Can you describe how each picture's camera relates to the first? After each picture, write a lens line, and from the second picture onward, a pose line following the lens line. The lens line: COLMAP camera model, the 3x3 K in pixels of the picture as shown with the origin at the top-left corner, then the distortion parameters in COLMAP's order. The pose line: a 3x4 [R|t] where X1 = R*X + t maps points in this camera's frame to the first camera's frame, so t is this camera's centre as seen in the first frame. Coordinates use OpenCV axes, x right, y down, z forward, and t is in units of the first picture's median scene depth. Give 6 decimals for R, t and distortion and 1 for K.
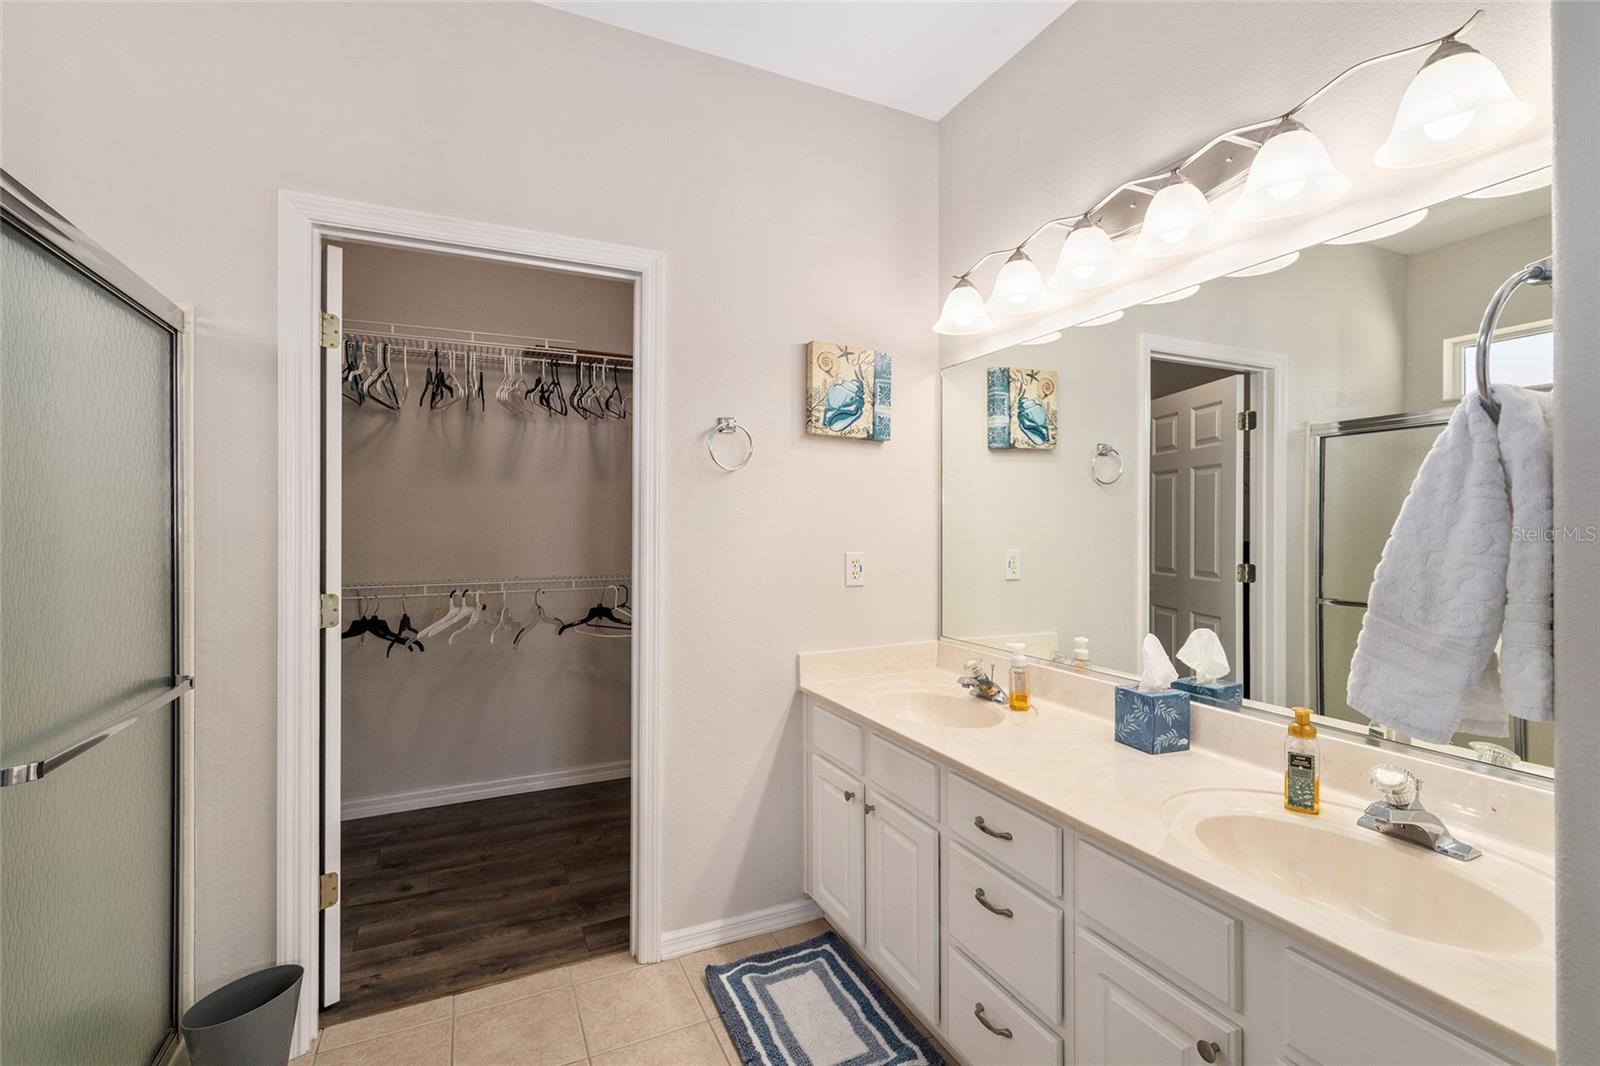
lens RADIAL K [[729.0, 0, 801.6], [0, 729.0, 526.1], [0, 0, 1]] dist [-0.000967, 0.000199]
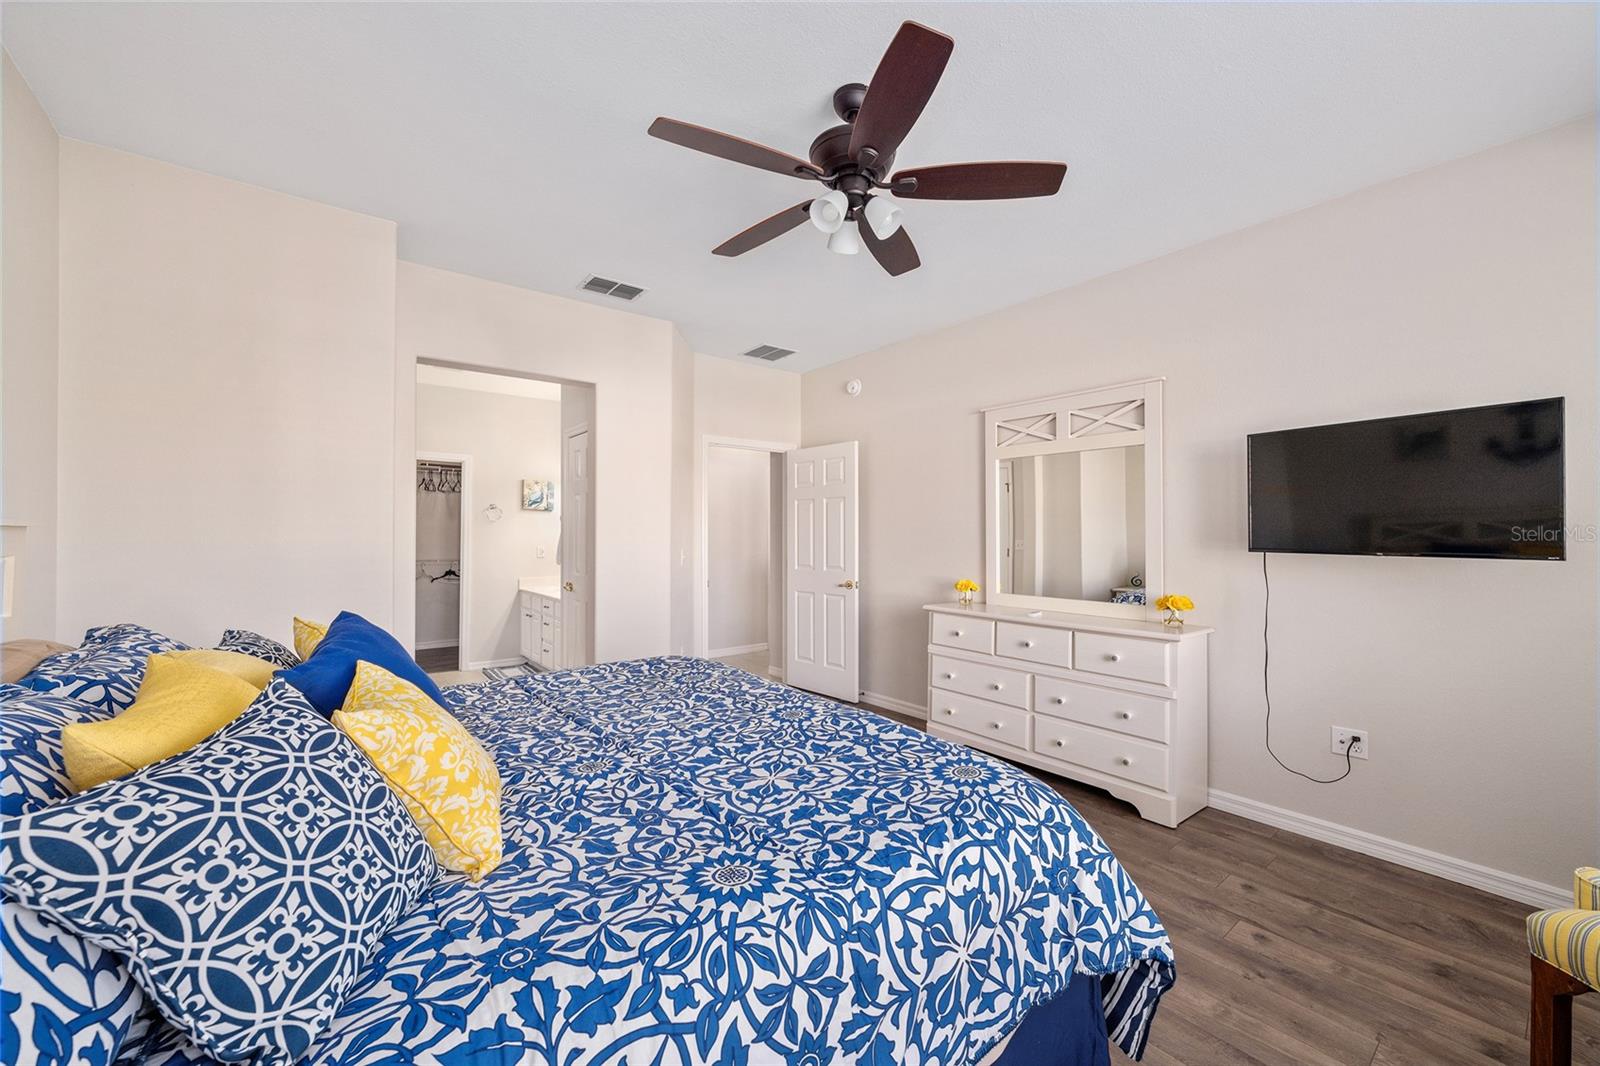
lens RADIAL K [[626.0, 0, 803.1], [0, 626.0, 530.7], [0, 0, 1]] dist [-0.004670, -0.000352]
pose [[0.972059, 0.004574, 0.234691, 0.402839], [-0.003462, 0.999981, -0.005150, -0.016492], [-0.234710, 0.004193, 0.972056, -1.388559]]
